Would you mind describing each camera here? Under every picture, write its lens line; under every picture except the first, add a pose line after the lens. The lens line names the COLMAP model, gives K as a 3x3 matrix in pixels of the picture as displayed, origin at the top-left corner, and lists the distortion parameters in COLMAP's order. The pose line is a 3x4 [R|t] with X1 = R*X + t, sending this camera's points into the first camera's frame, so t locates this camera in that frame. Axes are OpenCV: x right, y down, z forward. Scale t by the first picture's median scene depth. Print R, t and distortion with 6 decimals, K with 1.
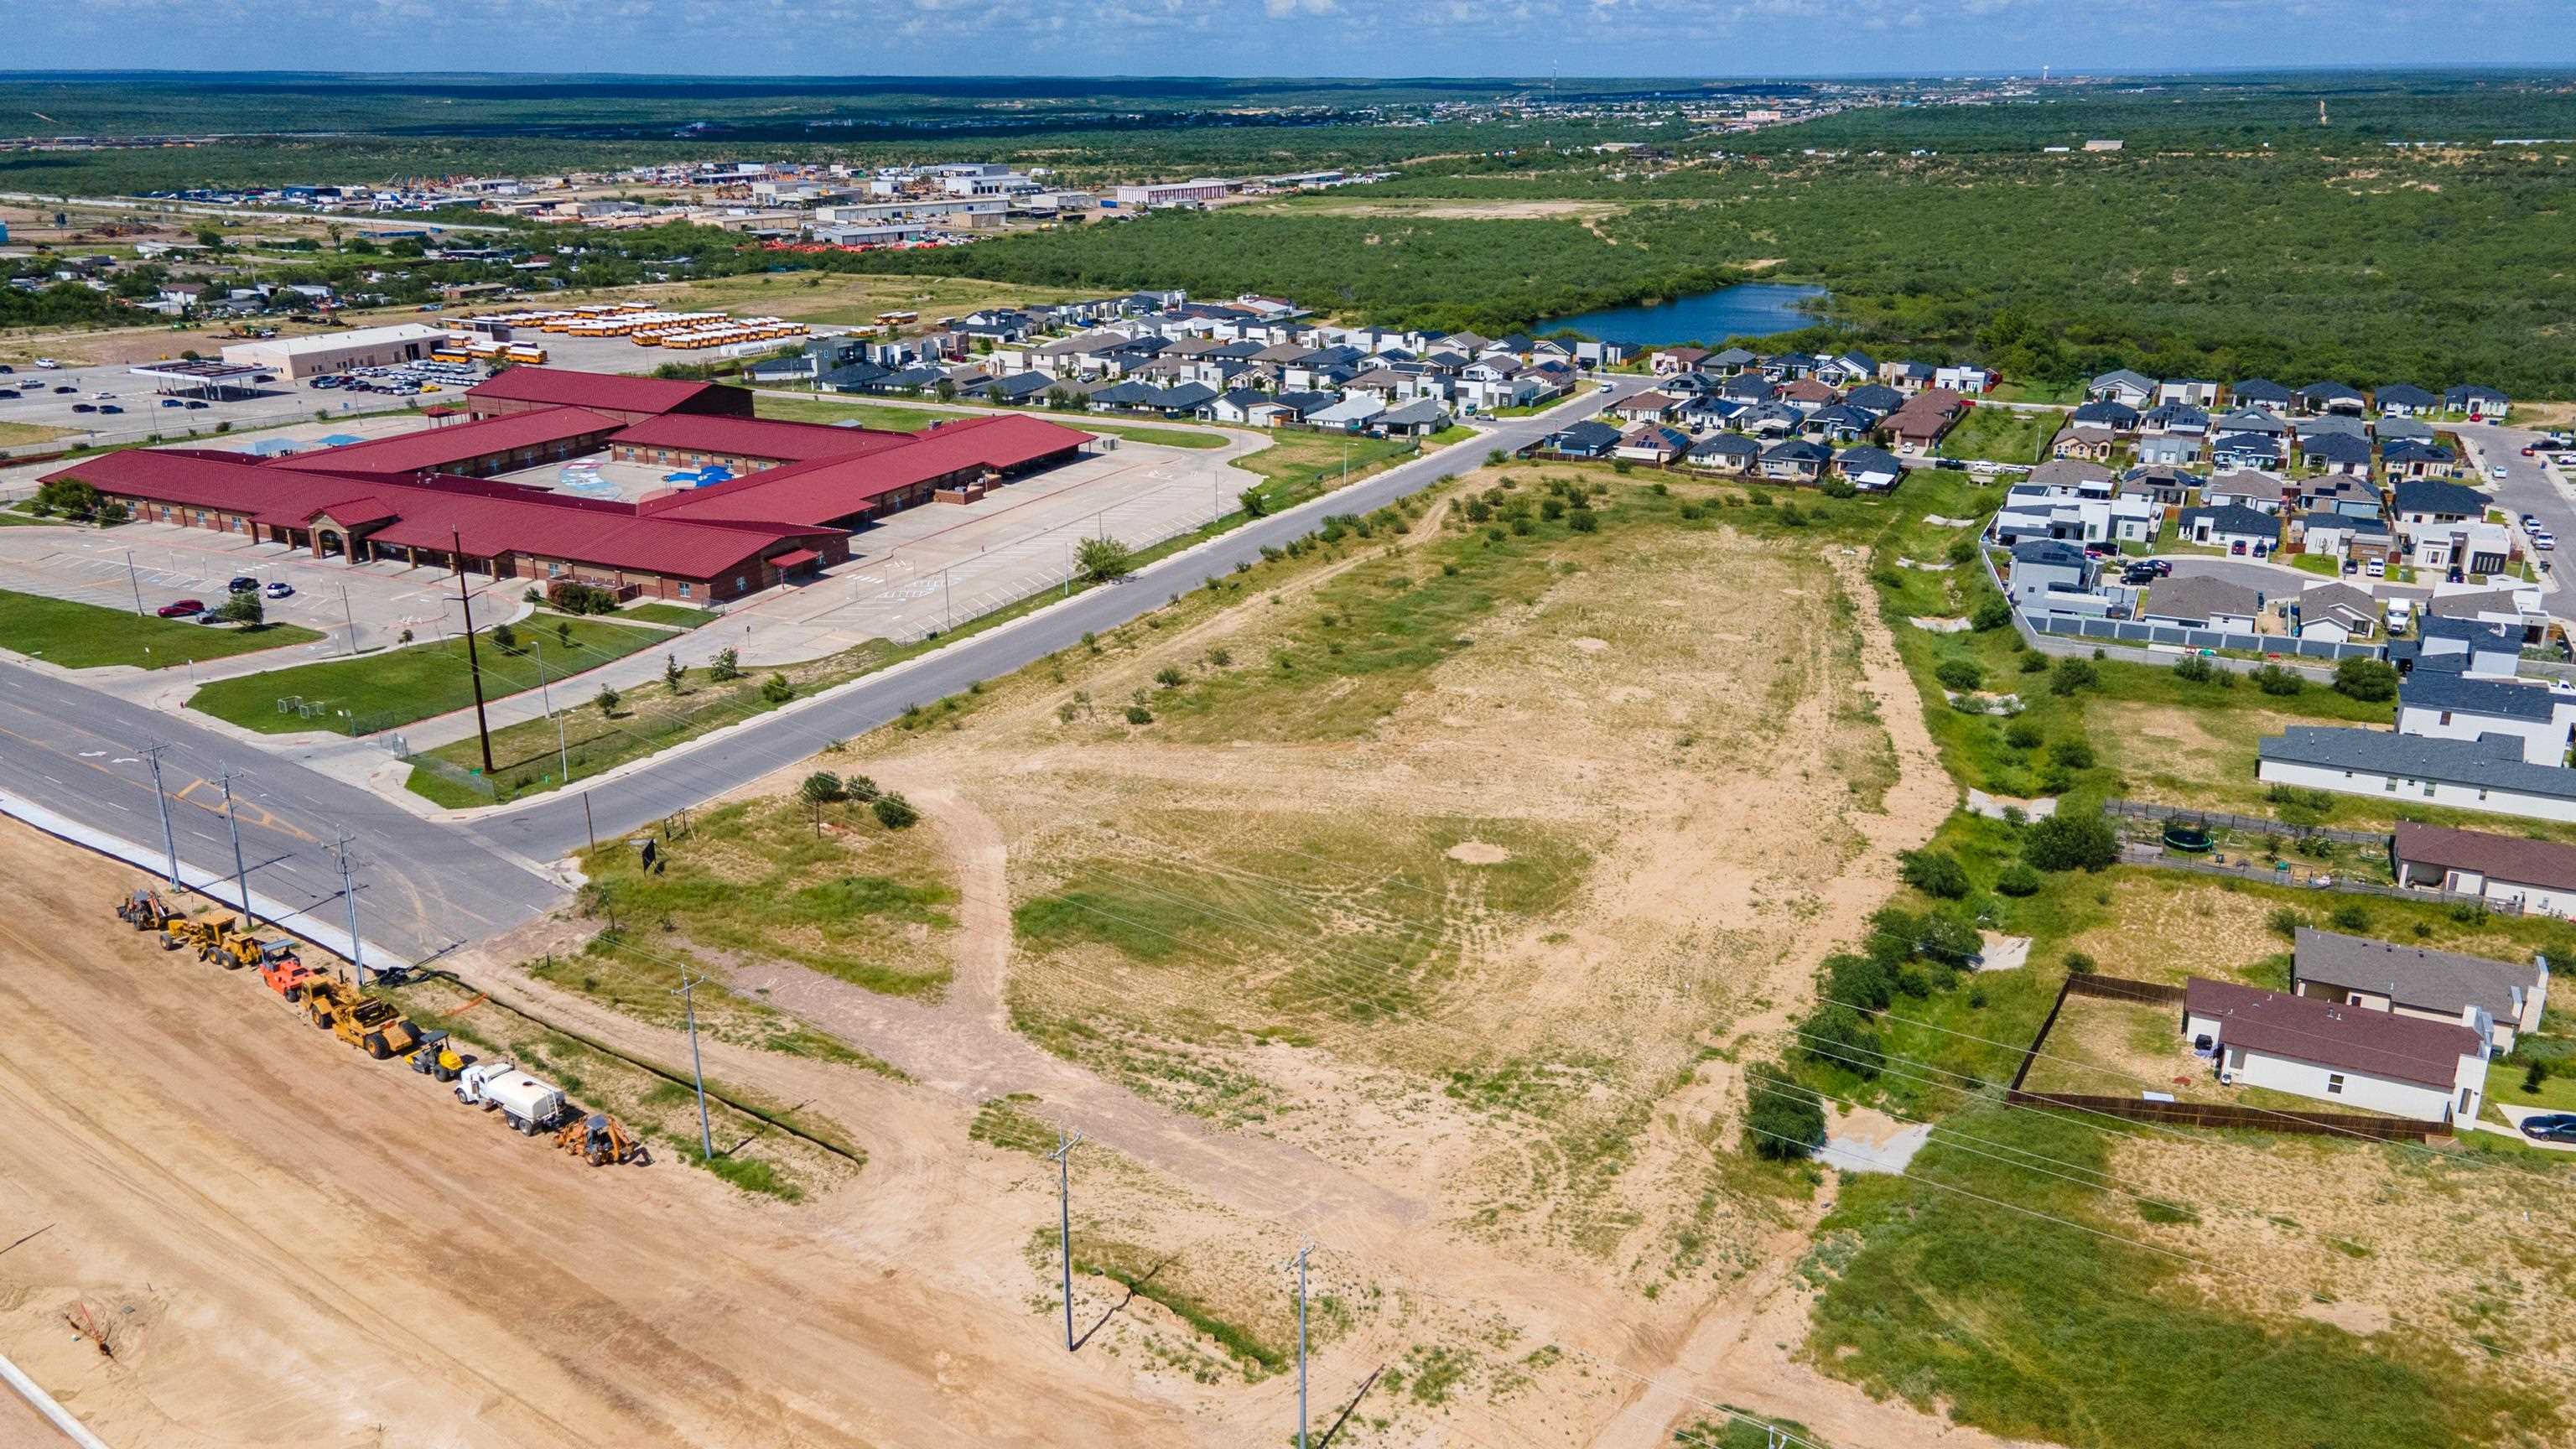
lens RADIAL K [[1891.7, 0, 1273.6], [0, 1891.7, 722.1], [0, 0, 1]] dist [0.039616, -0.001065]
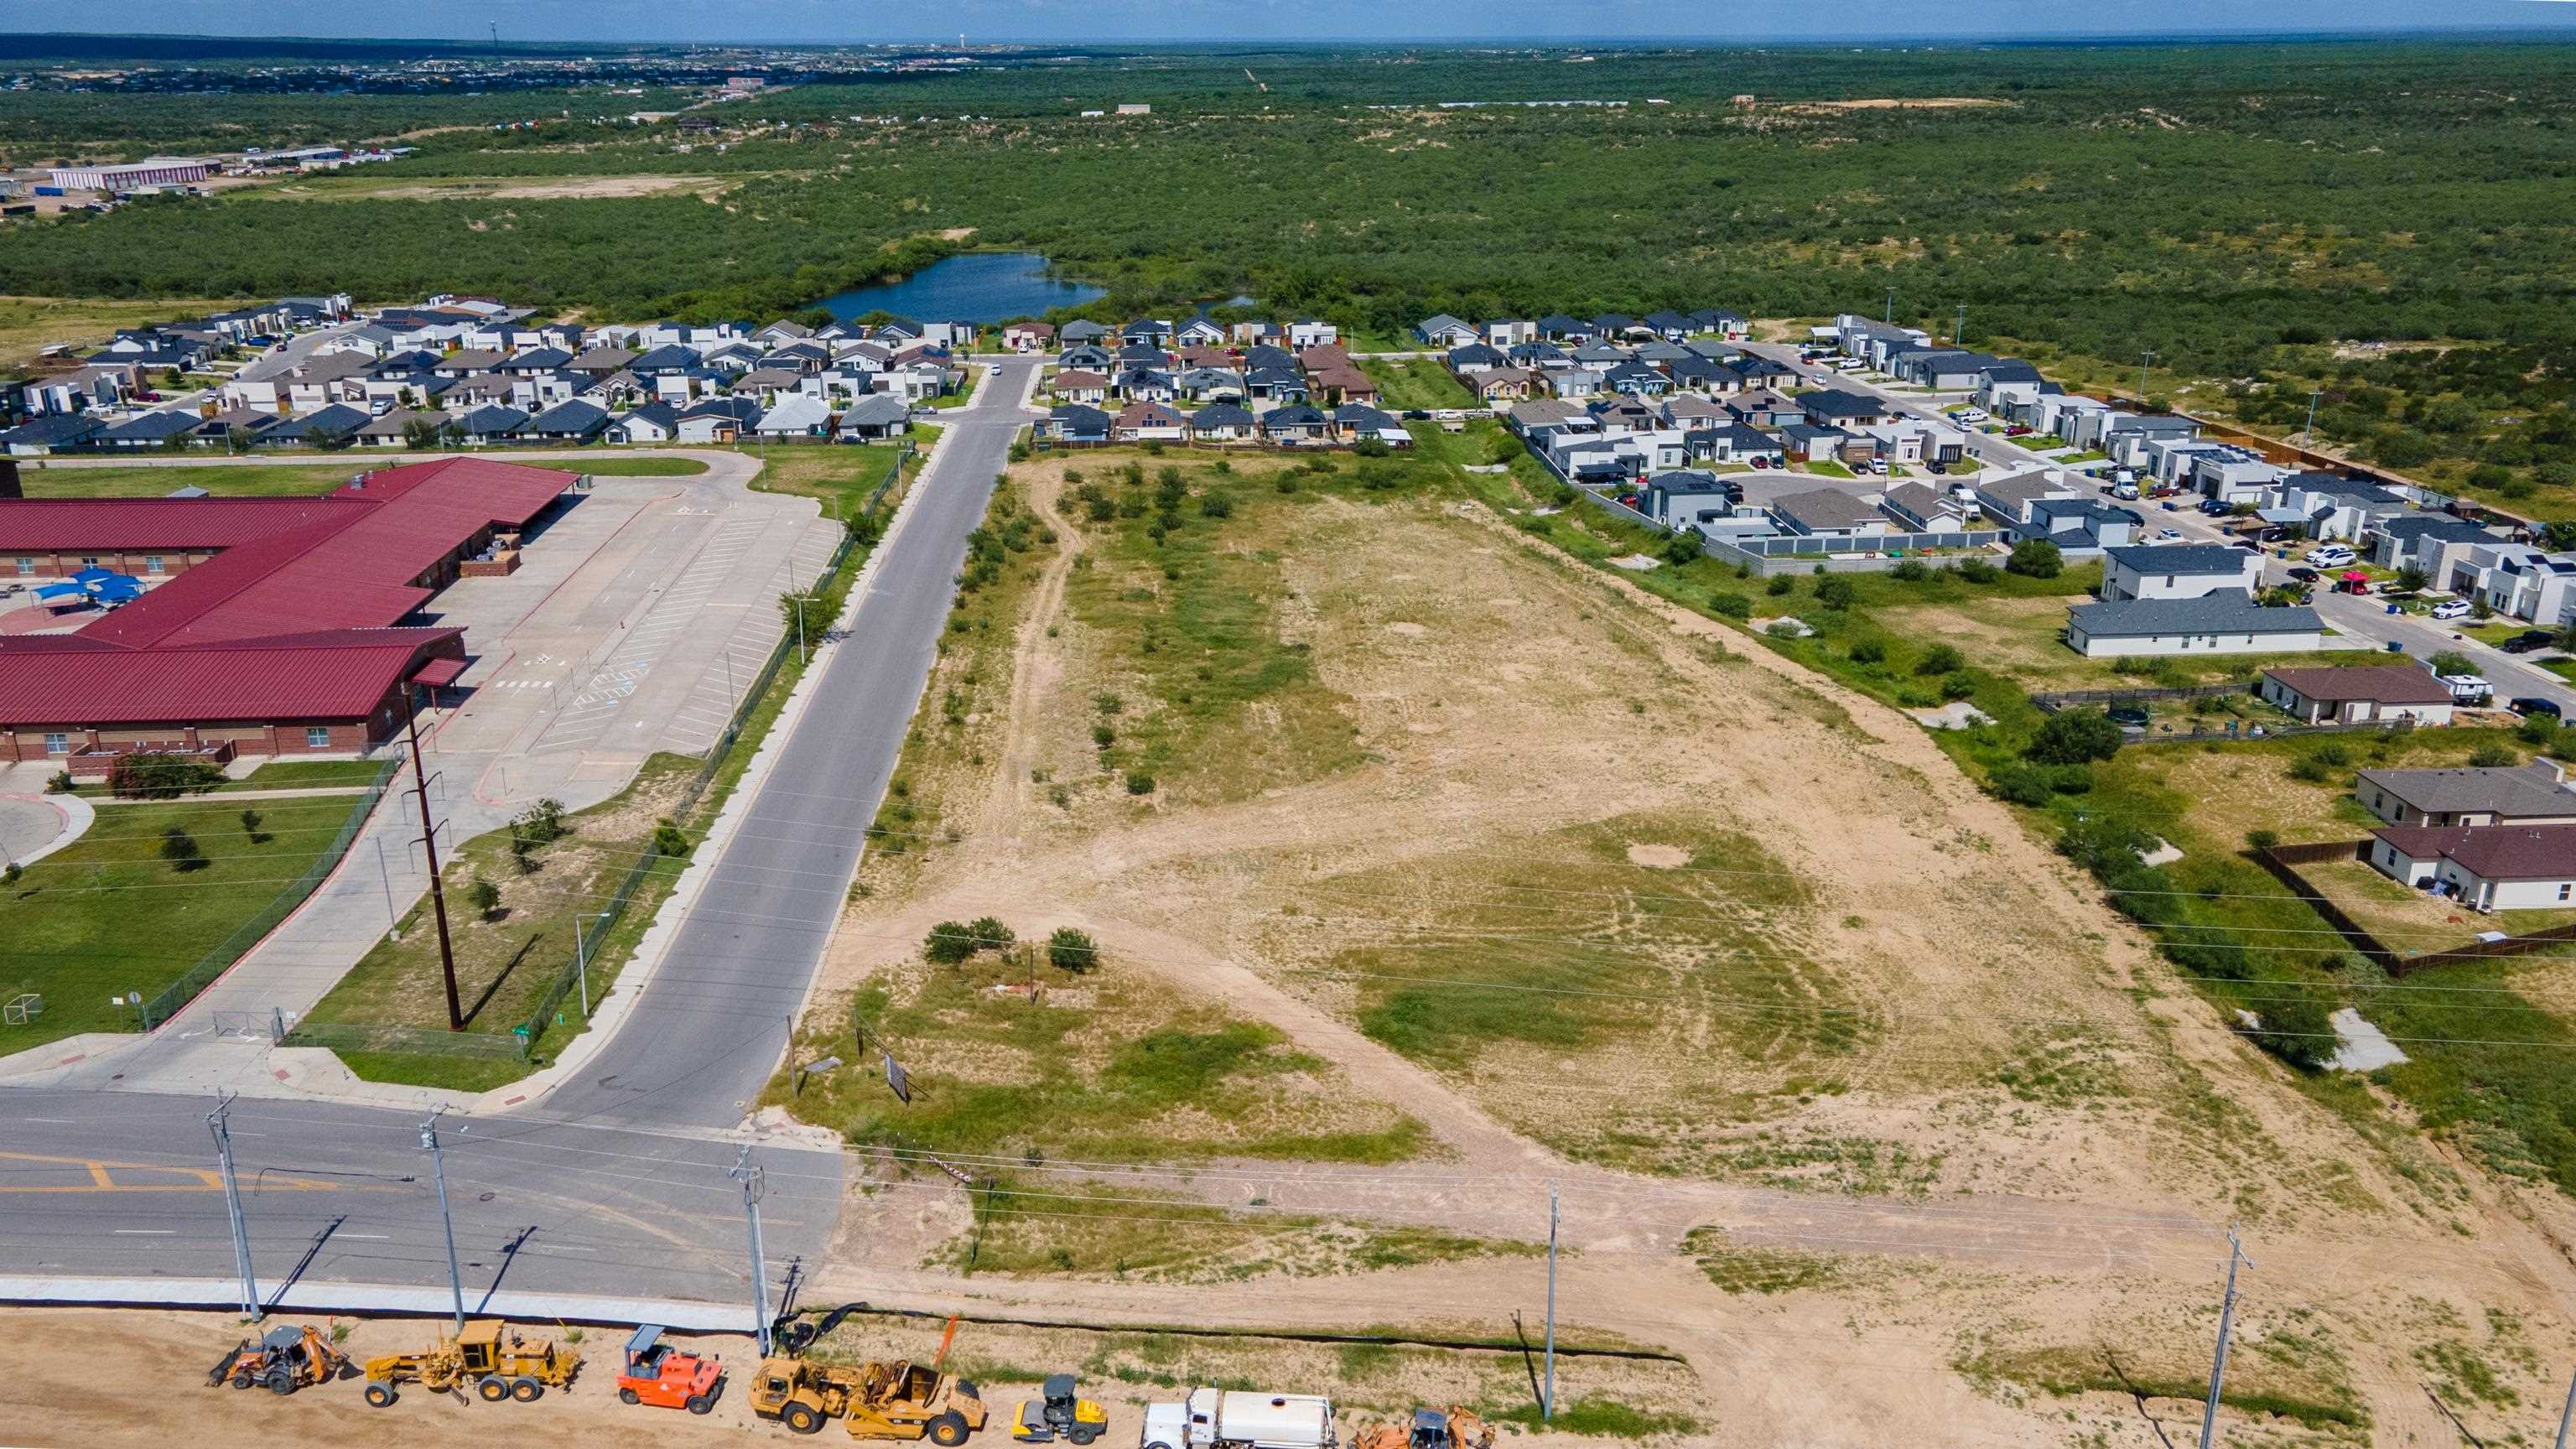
lens RADIAL K [[1950.0, 0, 1276.0], [0, 1950.0, 712.1], [0, 0, 1]] dist [0.038555, 0.010715]
pose [[0.863933, -0.165497, 0.475637, -0.413165], [0.164651, 0.985379, 0.043794, -0.060972], [-0.475930, 0.040479, 0.878551, 0.192727]]
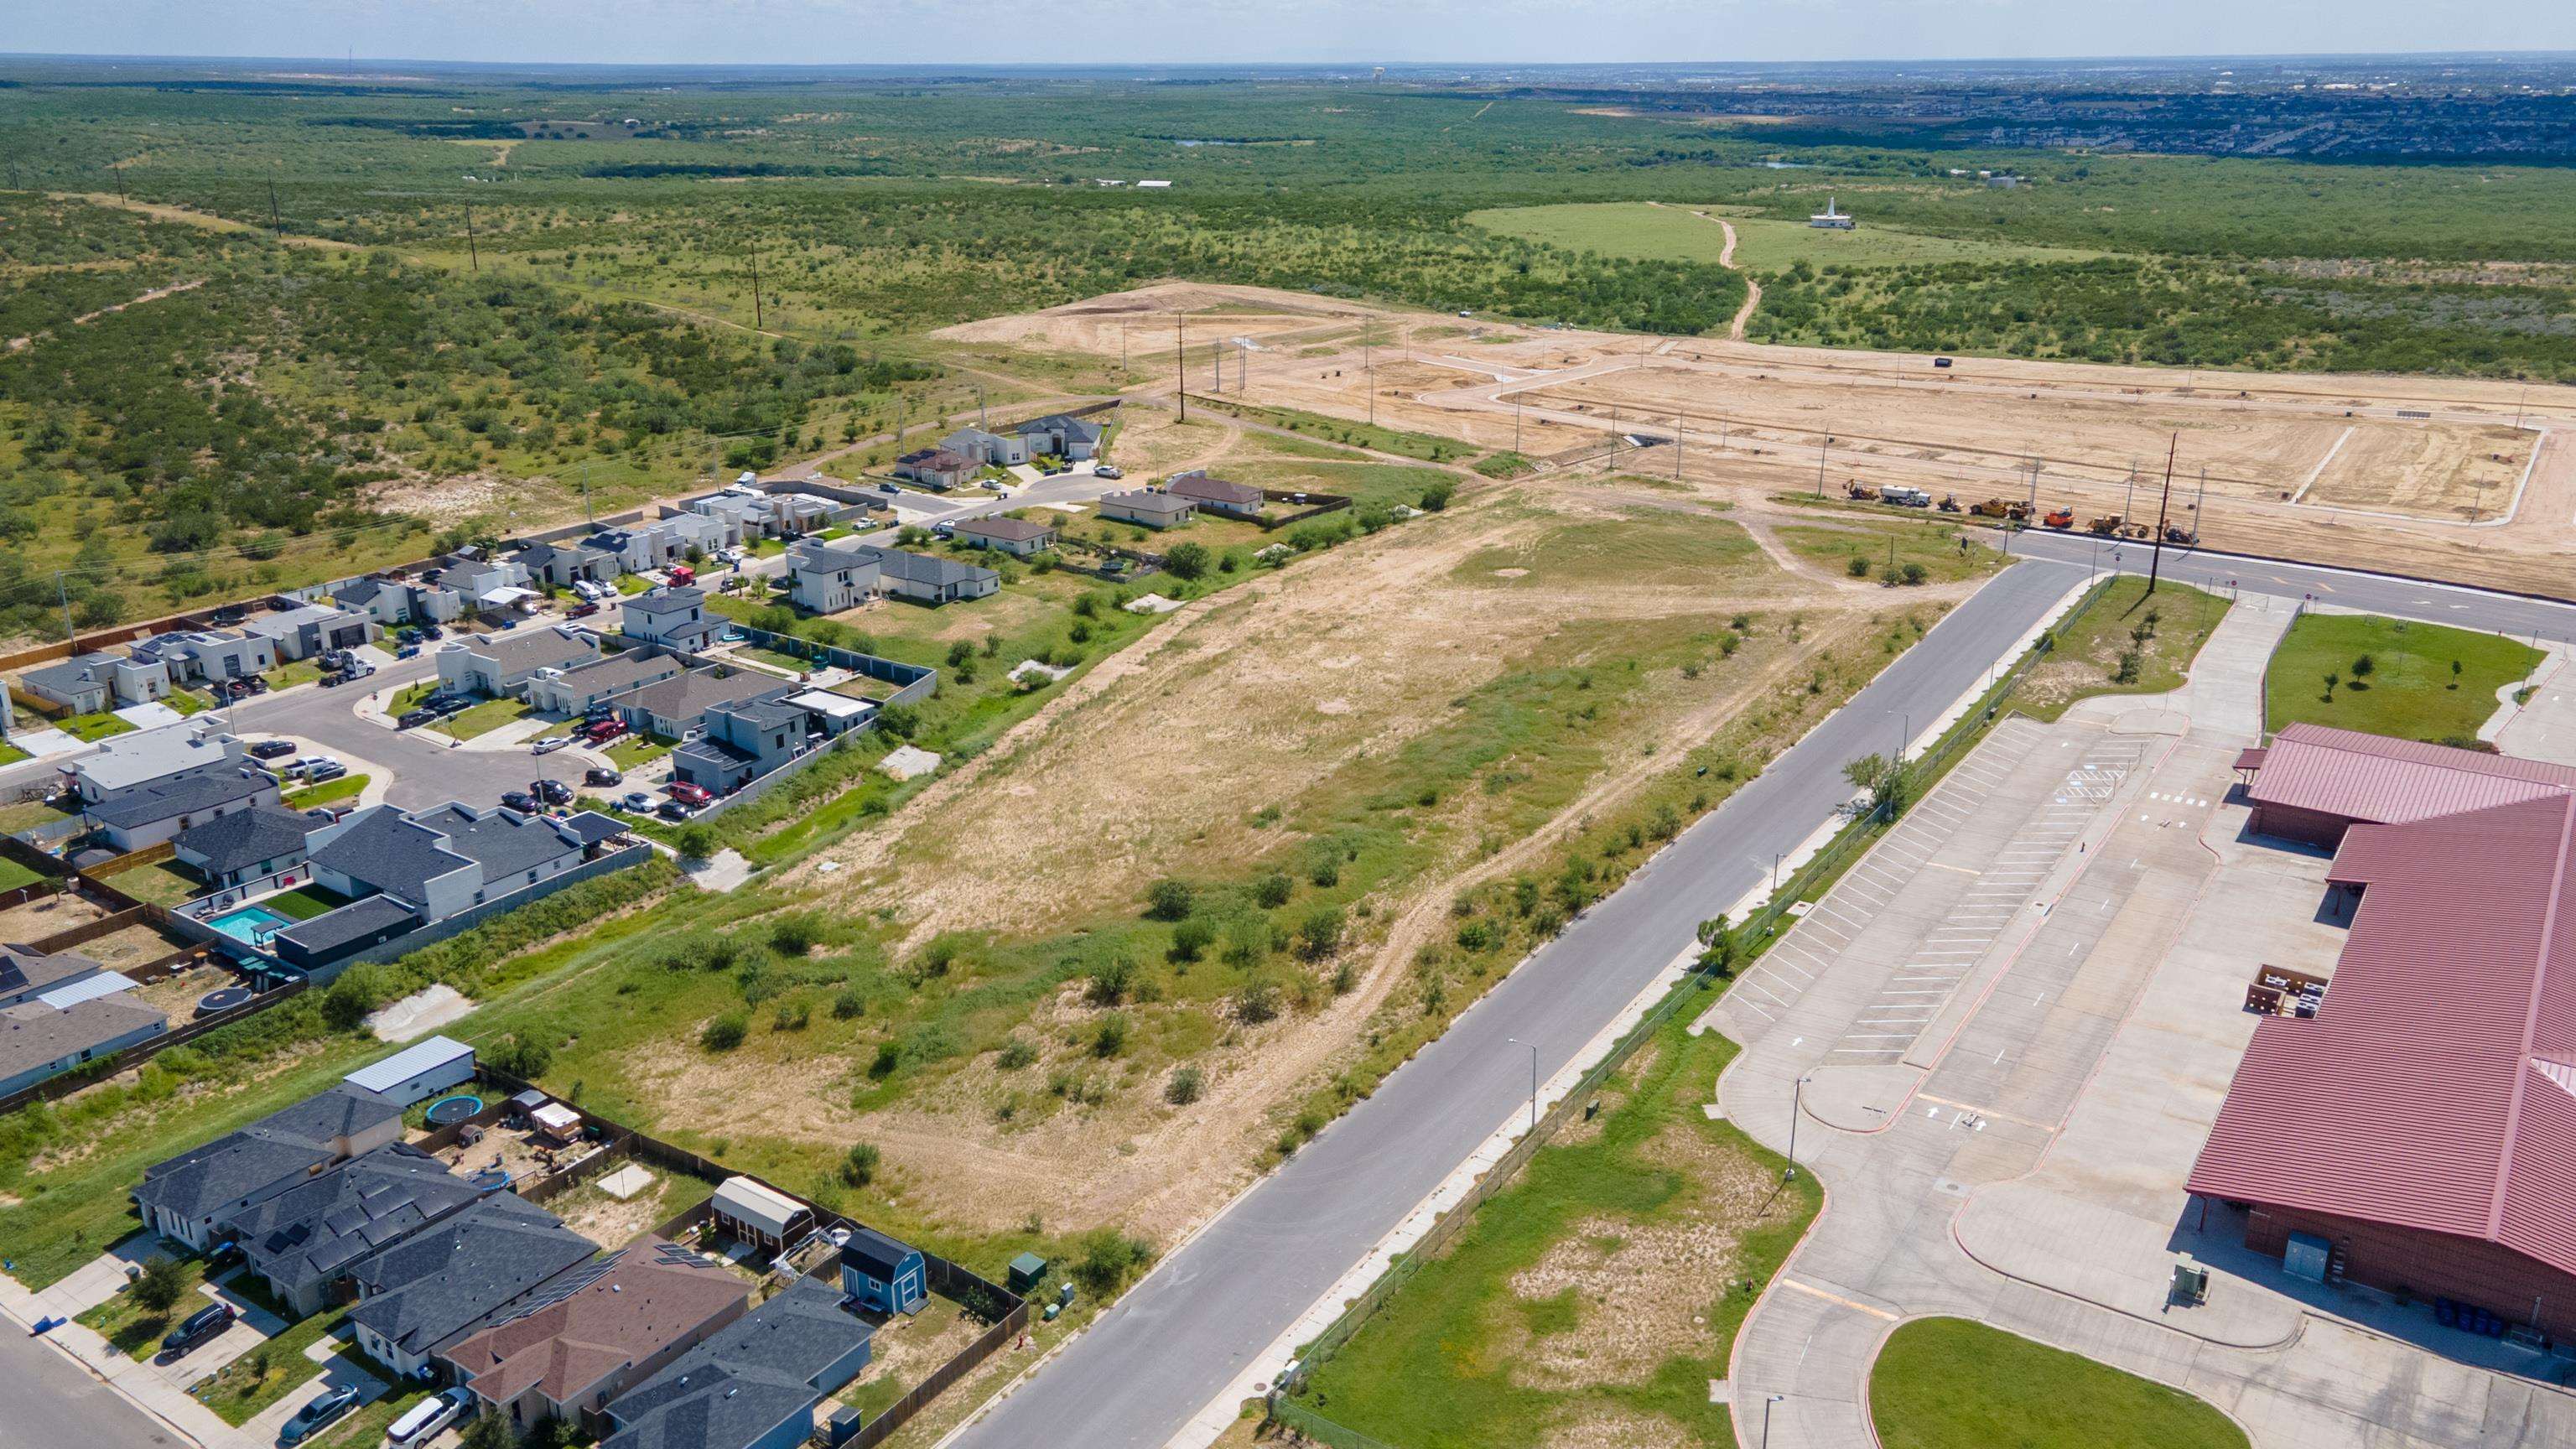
lens RADIAL K [[1934.8, 0, 1277.9], [0, 1934.8, 721.3], [0, 0, 1]] dist [0.029796, 0.049097]
pose [[-0.990213, -0.043834, 0.132503, 0.065315], [0.046820, 0.790047, 0.611256, -0.771806], [-0.131477, 0.611478, -0.780262, 2.075308]]
